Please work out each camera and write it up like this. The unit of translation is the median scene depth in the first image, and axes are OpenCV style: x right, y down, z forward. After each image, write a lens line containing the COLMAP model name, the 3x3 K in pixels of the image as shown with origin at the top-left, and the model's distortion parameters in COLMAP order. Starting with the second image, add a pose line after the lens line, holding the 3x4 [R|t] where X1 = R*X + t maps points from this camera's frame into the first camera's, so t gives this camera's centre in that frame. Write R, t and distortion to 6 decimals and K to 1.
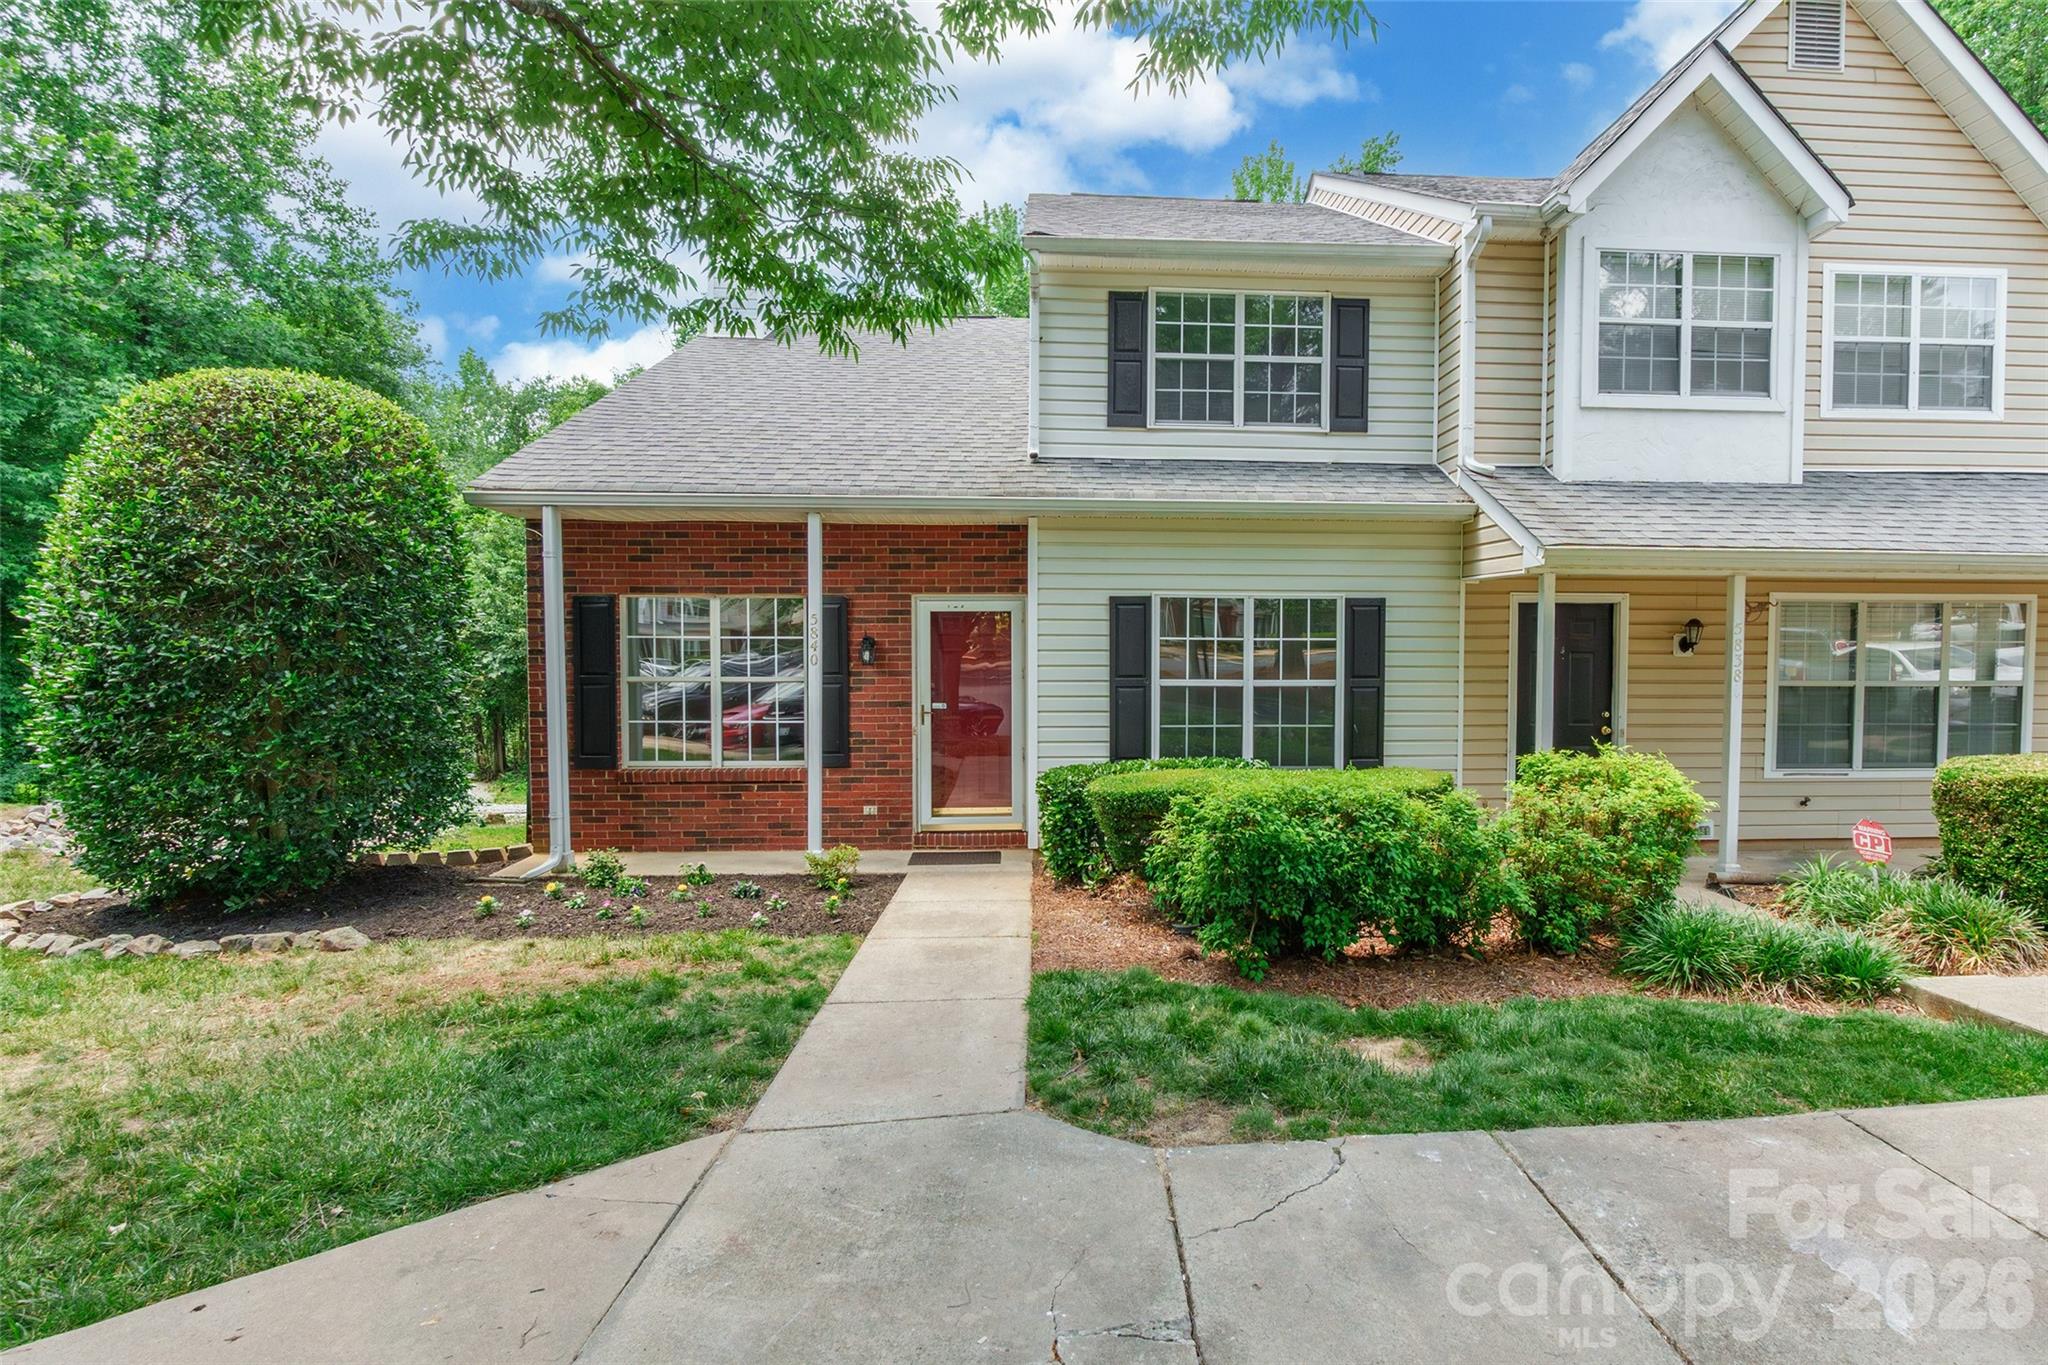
lens RADIAL K [[945.2, 0, 1017.2], [0, 945.2, 691.1], [0, 0, 1]] dist [-0.000245, 0.000429]
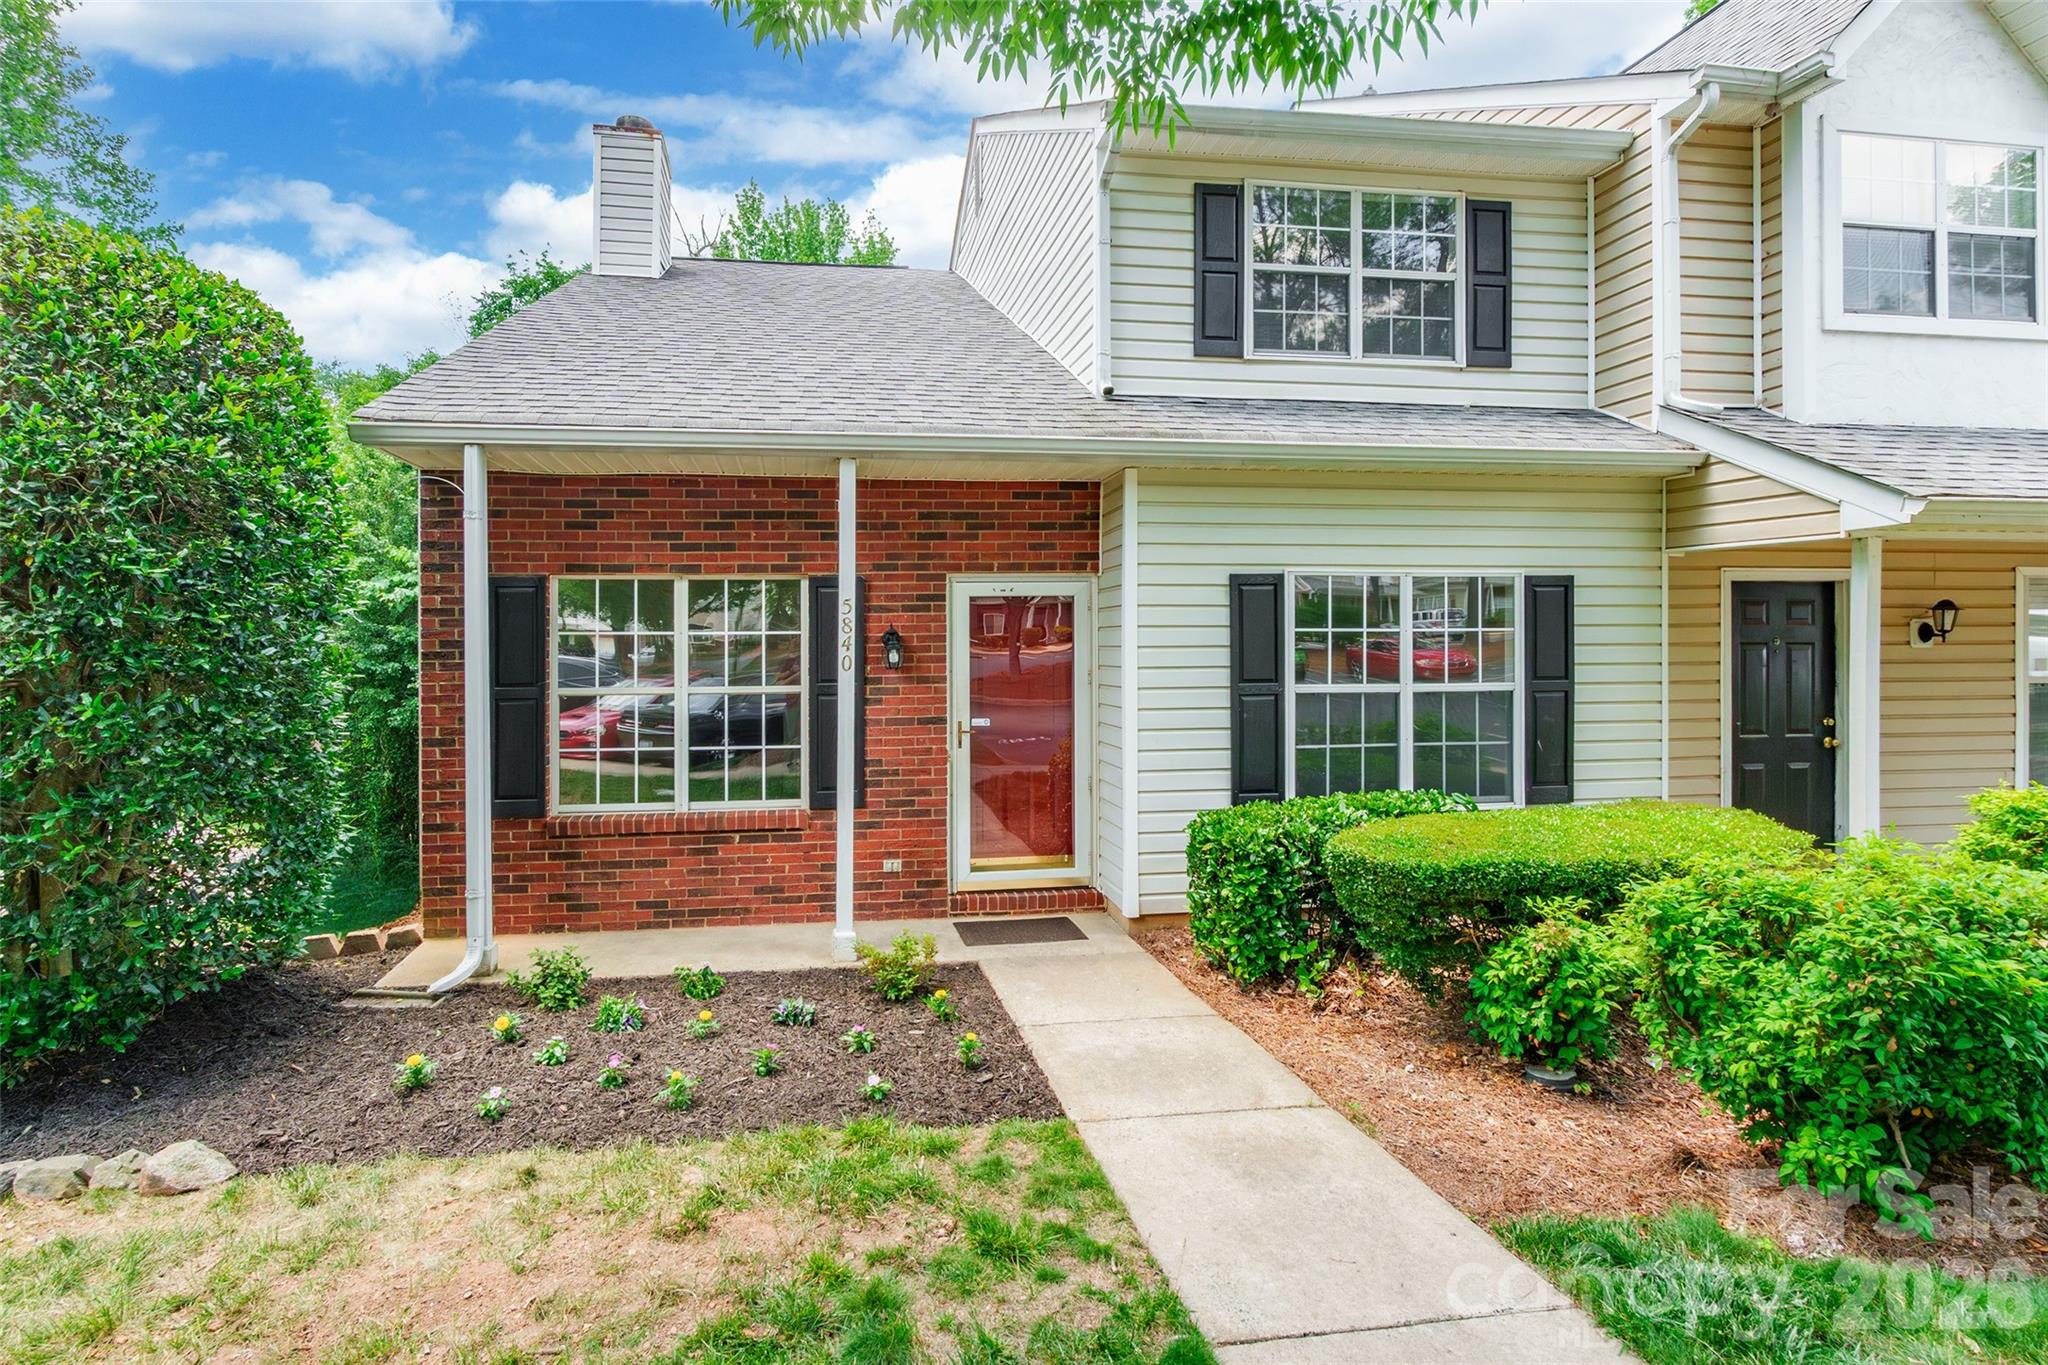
lens RADIAL K [[987.6, 0, 911.1], [0, 987.6, 645.9], [0, 0, 1]] dist [-0.000714, -0.000640]
pose [[0.997752, -0.008453, 0.066482, -0.206330], [0.011288, 0.999038, -0.042379, -0.013365], [-0.066060, 0.043034, 0.996887, 0.241799]]
